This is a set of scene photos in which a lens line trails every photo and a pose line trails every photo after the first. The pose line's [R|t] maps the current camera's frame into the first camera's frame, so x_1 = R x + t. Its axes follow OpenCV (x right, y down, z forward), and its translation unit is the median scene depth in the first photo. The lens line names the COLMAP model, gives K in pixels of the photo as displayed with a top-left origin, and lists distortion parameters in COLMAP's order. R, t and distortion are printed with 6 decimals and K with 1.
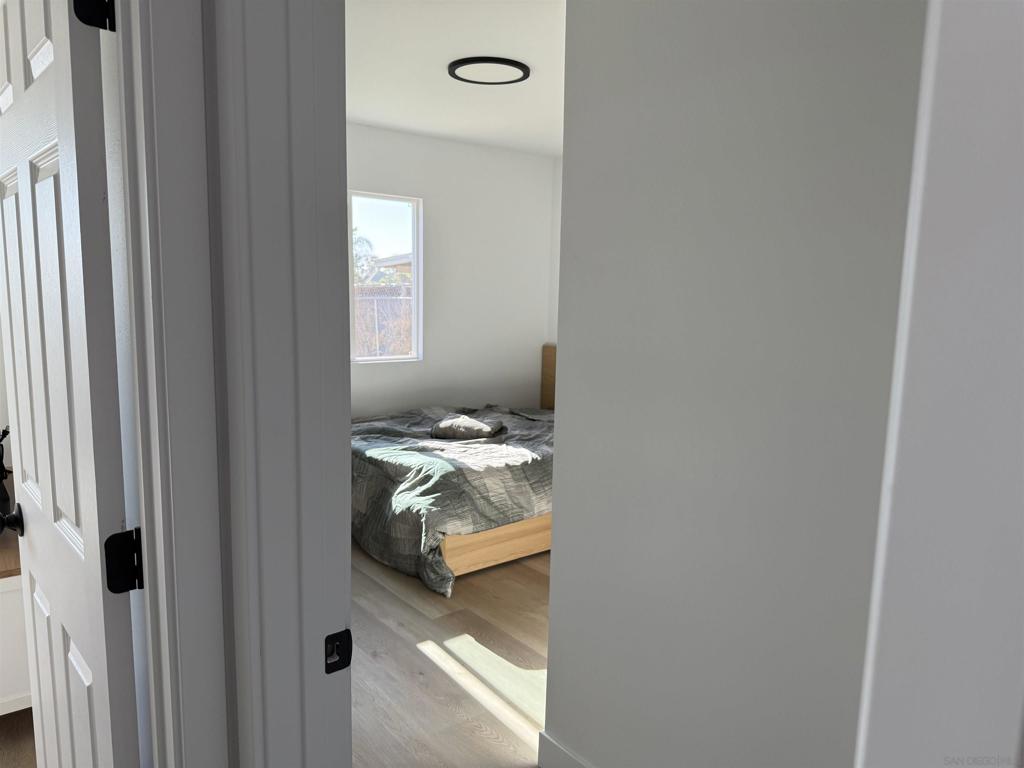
lens RADIAL K [[708.7, 0, 517.9], [0, 708.7, 392.3], [0, 0, 1]] dist [0.131795, -0.162824]
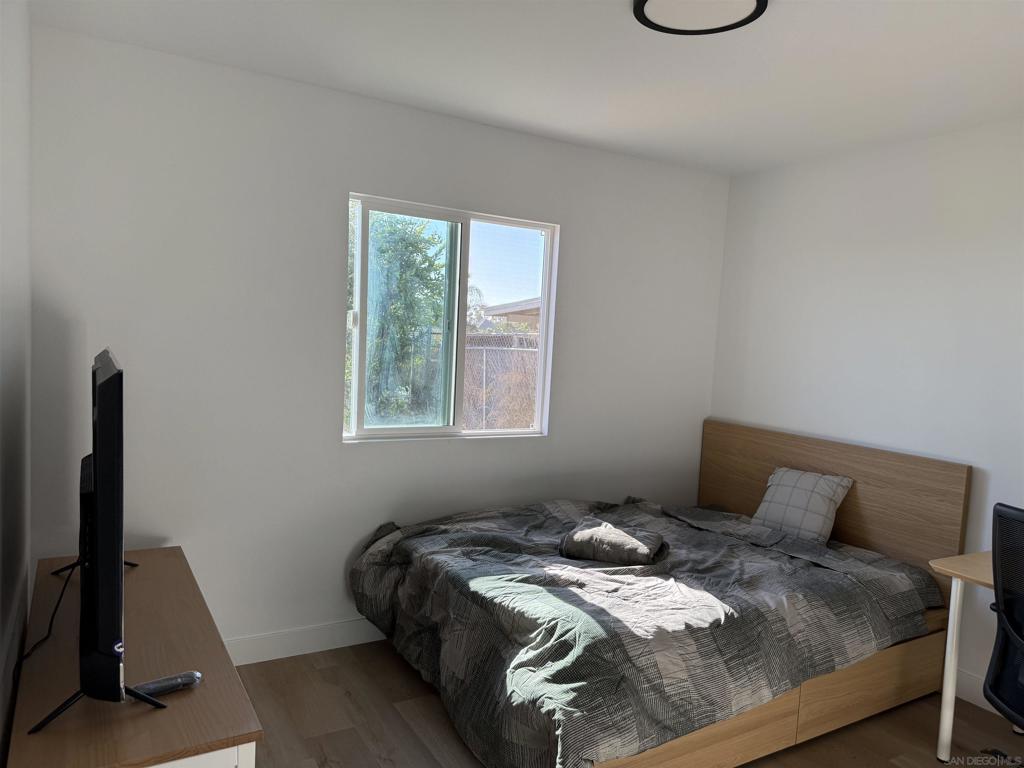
lens RADIAL K [[708.7, 0, 517.9], [0, 708.7, 392.3], [0, 0, 1]] dist [0.131795, -0.162824]
pose [[0.989204, 0.039256, -0.141188, -0.081926], [-0.048989, 0.996607, -0.066138, -0.053930], [0.138112, 0.072340, 0.987771, 0.337955]]
